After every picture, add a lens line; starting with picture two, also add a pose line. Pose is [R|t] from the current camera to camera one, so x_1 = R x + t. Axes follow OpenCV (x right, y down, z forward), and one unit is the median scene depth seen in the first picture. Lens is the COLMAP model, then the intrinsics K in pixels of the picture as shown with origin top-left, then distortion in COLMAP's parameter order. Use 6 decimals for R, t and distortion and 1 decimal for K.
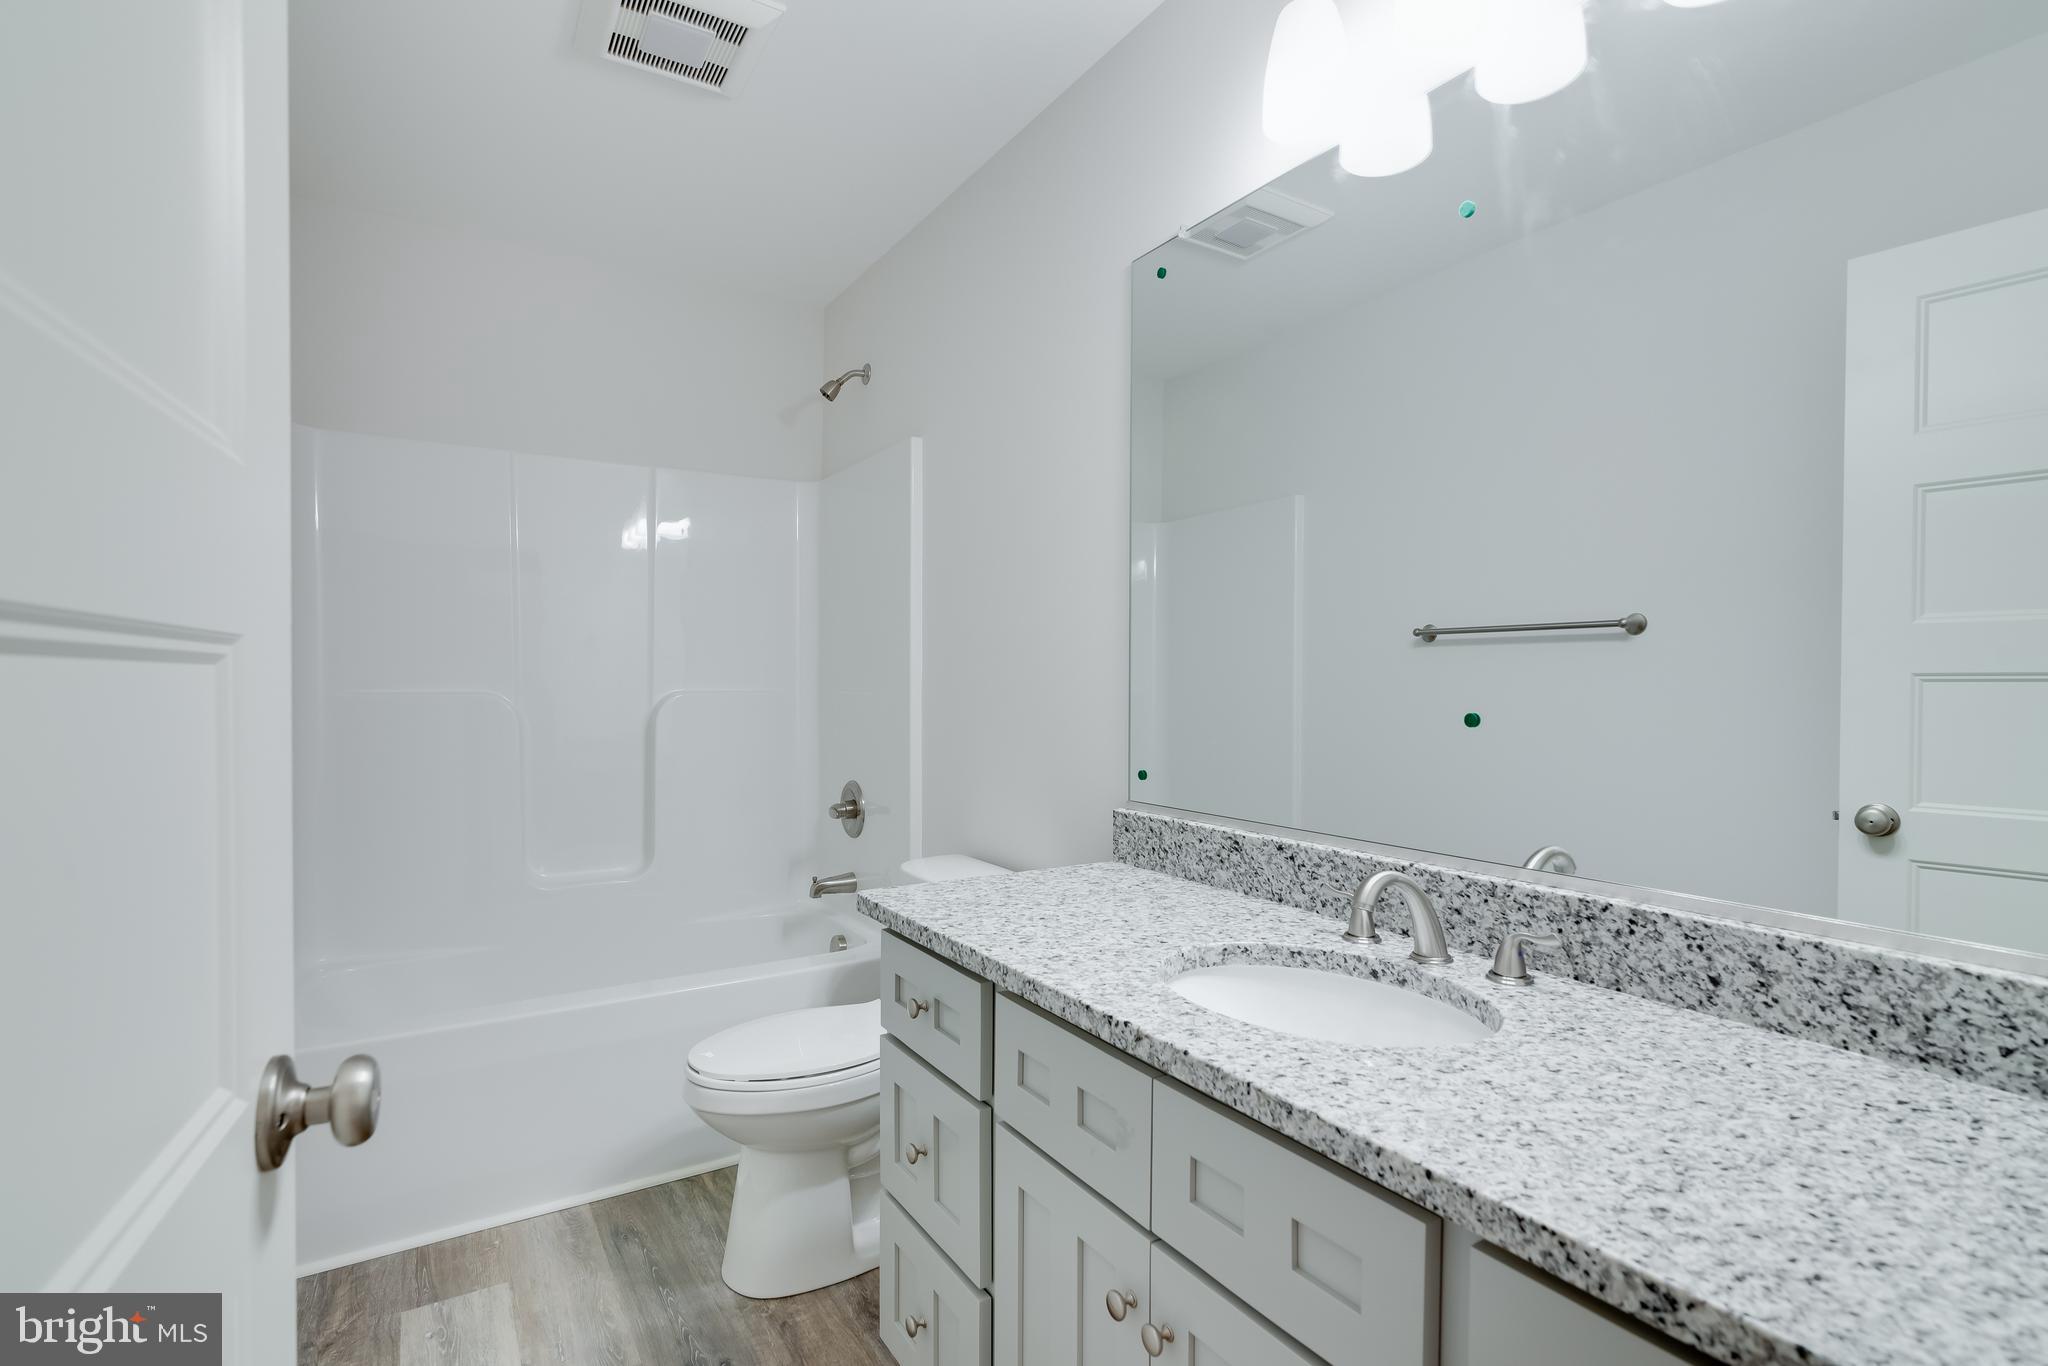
lens RADIAL K [[984.0, 0, 1018.1], [0, 984.0, 691.5], [0, 0, 1]] dist [0.014039, -0.006397]
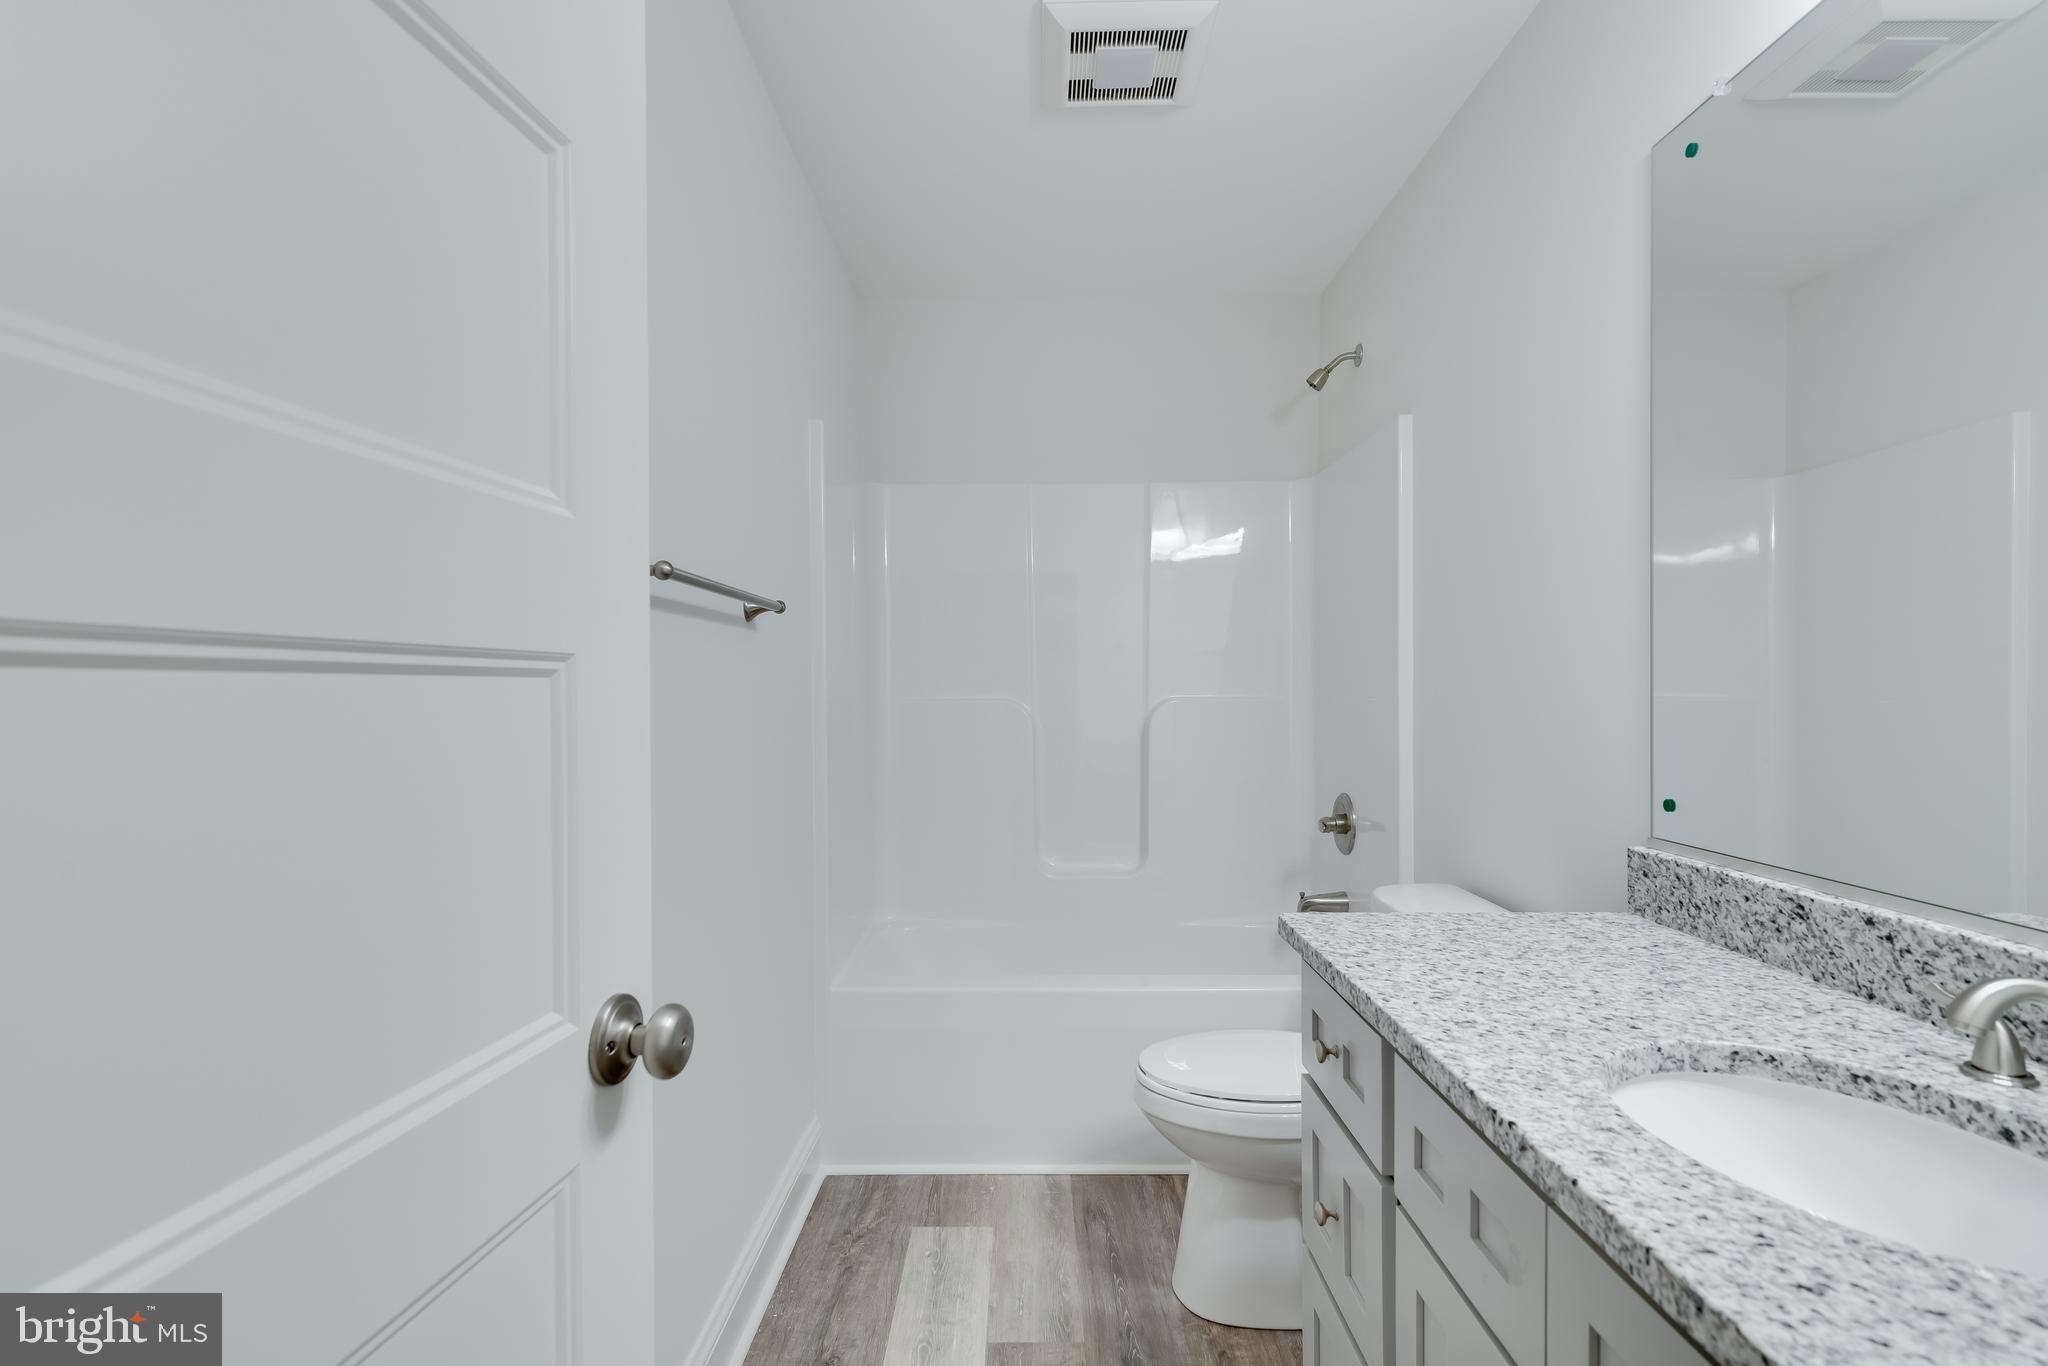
lens RADIAL K [[984.0, 0, 1018.1], [0, 984.0, 691.5], [0, 0, 1]] dist [0.014039, -0.006397]
pose [[0.845900, -0.005186, -0.533316, 0.131071], [0.001903, 0.999976, -0.006704, -0.000118], [0.533338, 0.004656, 0.845890, 0.086392]]
